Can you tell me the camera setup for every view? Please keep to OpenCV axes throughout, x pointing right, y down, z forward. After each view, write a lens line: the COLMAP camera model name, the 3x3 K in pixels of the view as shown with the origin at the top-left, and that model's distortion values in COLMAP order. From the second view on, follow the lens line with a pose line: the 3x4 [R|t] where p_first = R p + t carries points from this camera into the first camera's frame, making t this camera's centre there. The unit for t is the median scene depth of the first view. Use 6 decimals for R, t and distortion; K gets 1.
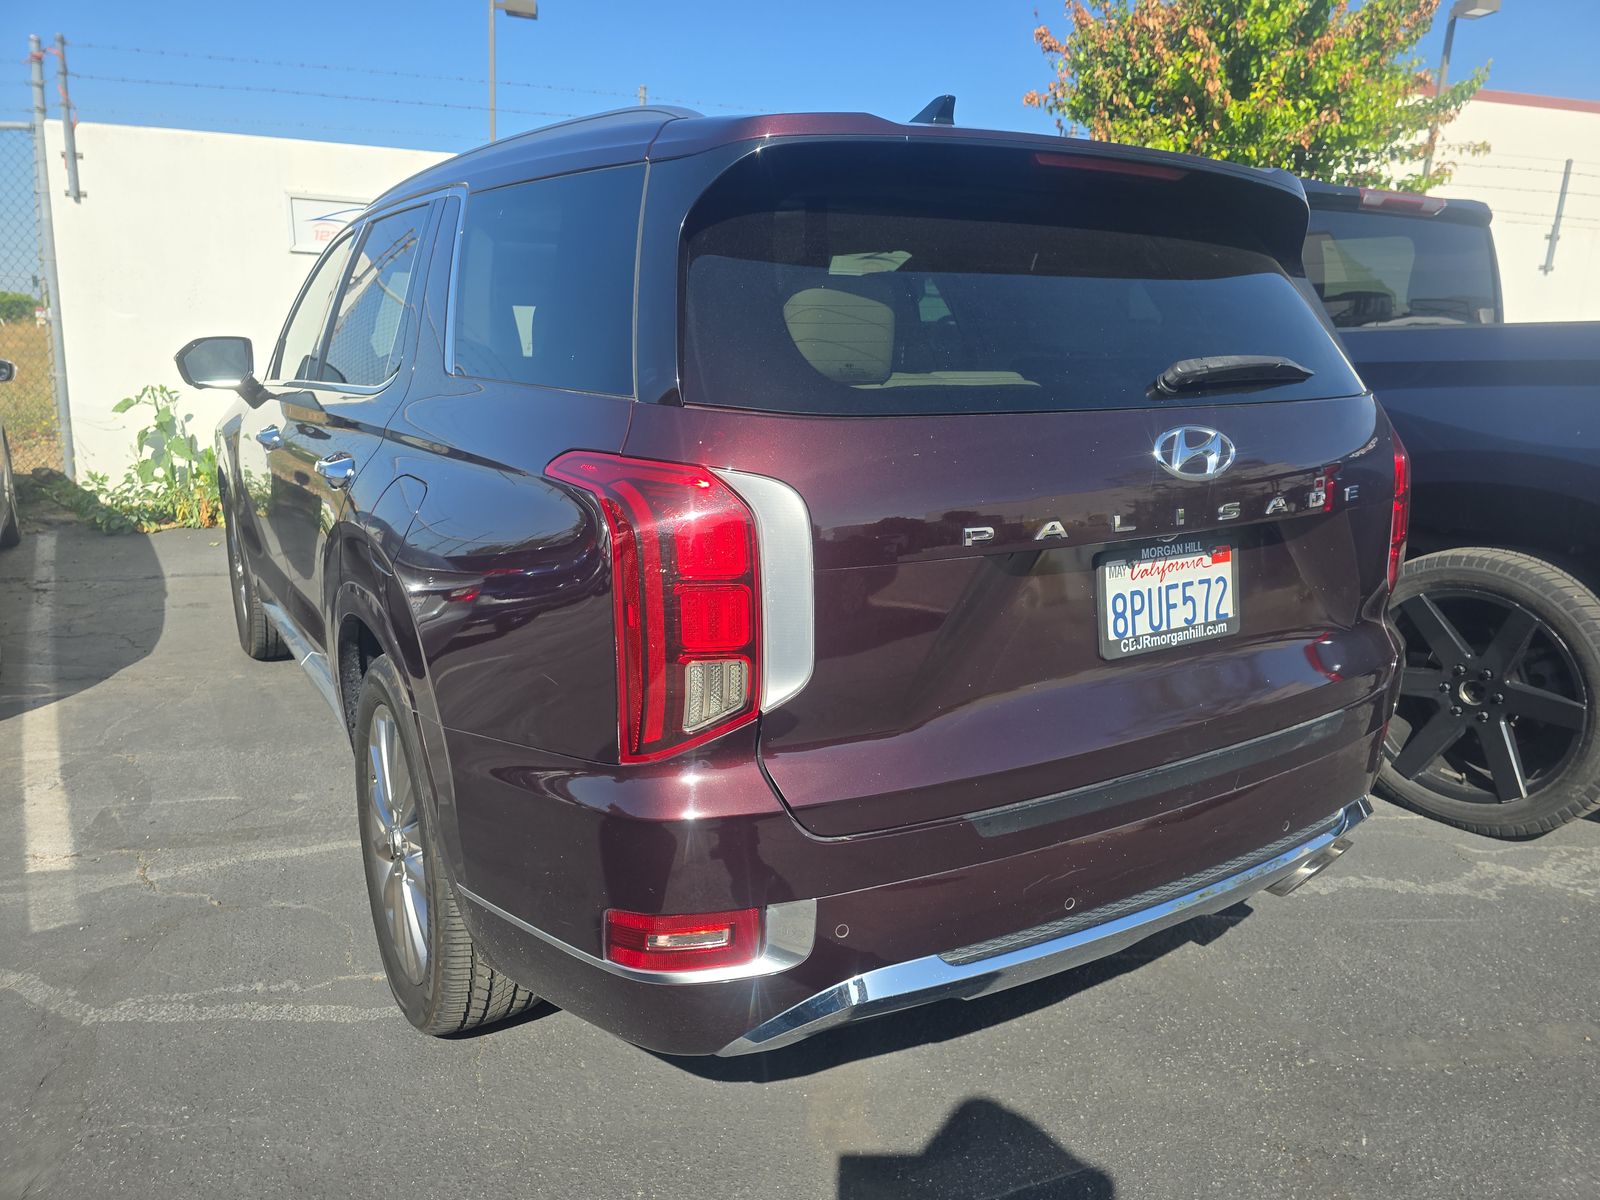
lens RADIAL K [[1133.9, 0, 800.9], [0, 1133.9, 593.5], [0, 0, 1]] dist [0.046806, -0.017119]
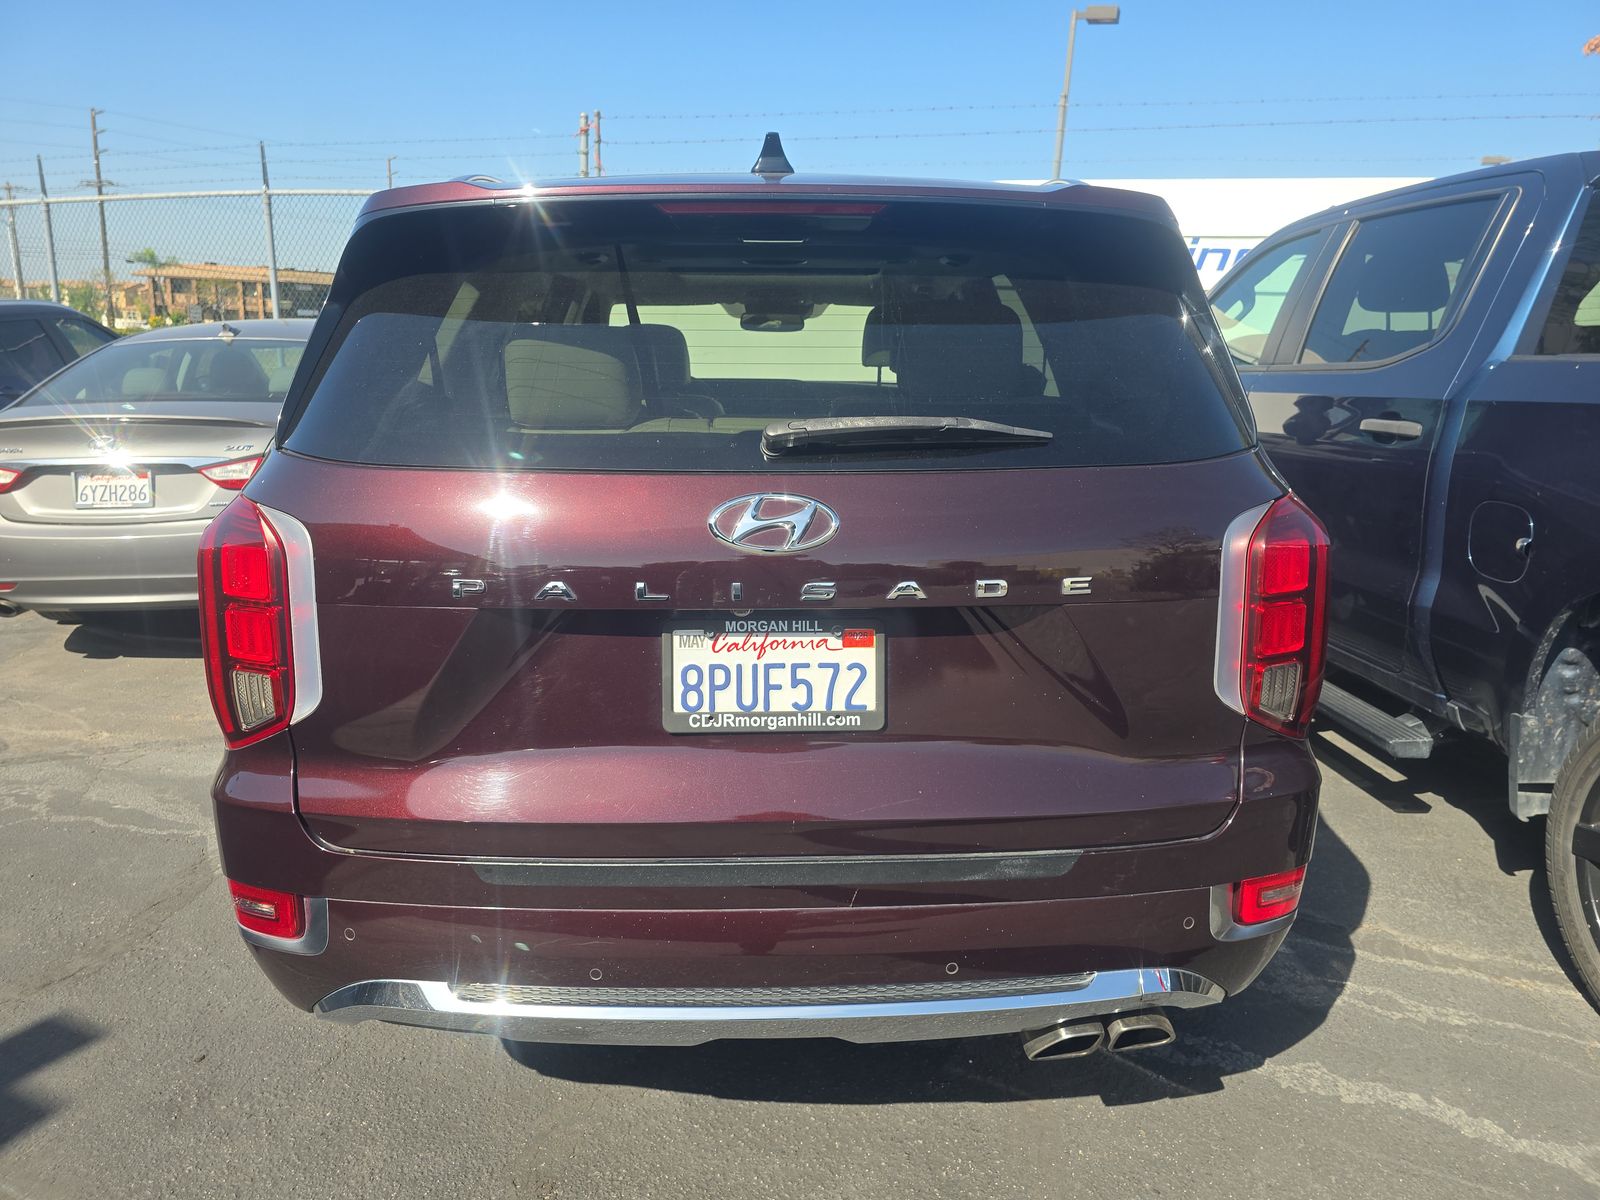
lens RADIAL K [[1133.9, 0, 798.2], [0, 1133.9, 562.8], [0, 0, 1]] dist [0.046806, -0.017119]
pose [[0.861186, 0.097822, -0.498789, 0.788548], [-0.109607, 0.993959, 0.005691, -0.095601], [0.496332, 0.049769, 0.866705, 0.216603]]
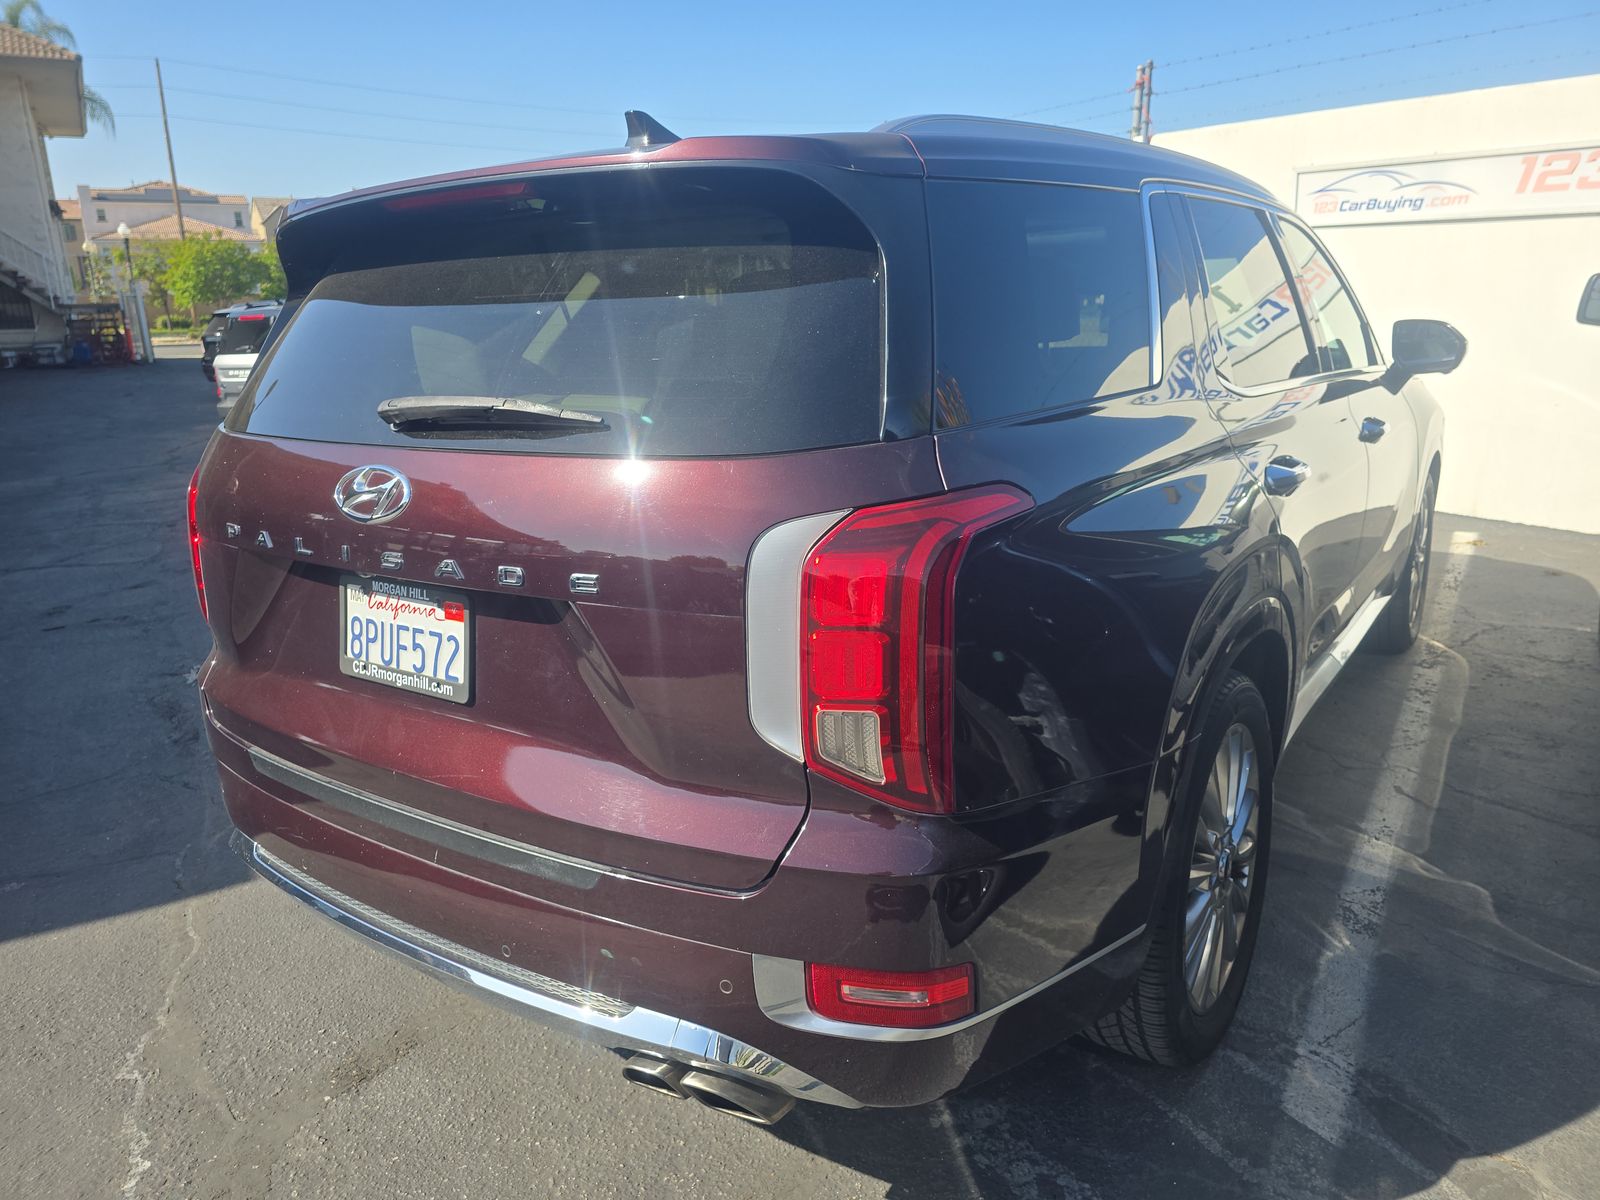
lens RADIAL K [[1133.9, 0, 812.2], [0, 1133.9, 592.2], [0, 0, 1]] dist [0.046806, -0.017119]
pose [[0.383497, 0.200327, -0.901554, 1.340627], [-0.168768, 0.974955, 0.144847, -0.237591], [0.907991, 0.096605, 0.407701, 0.917593]]
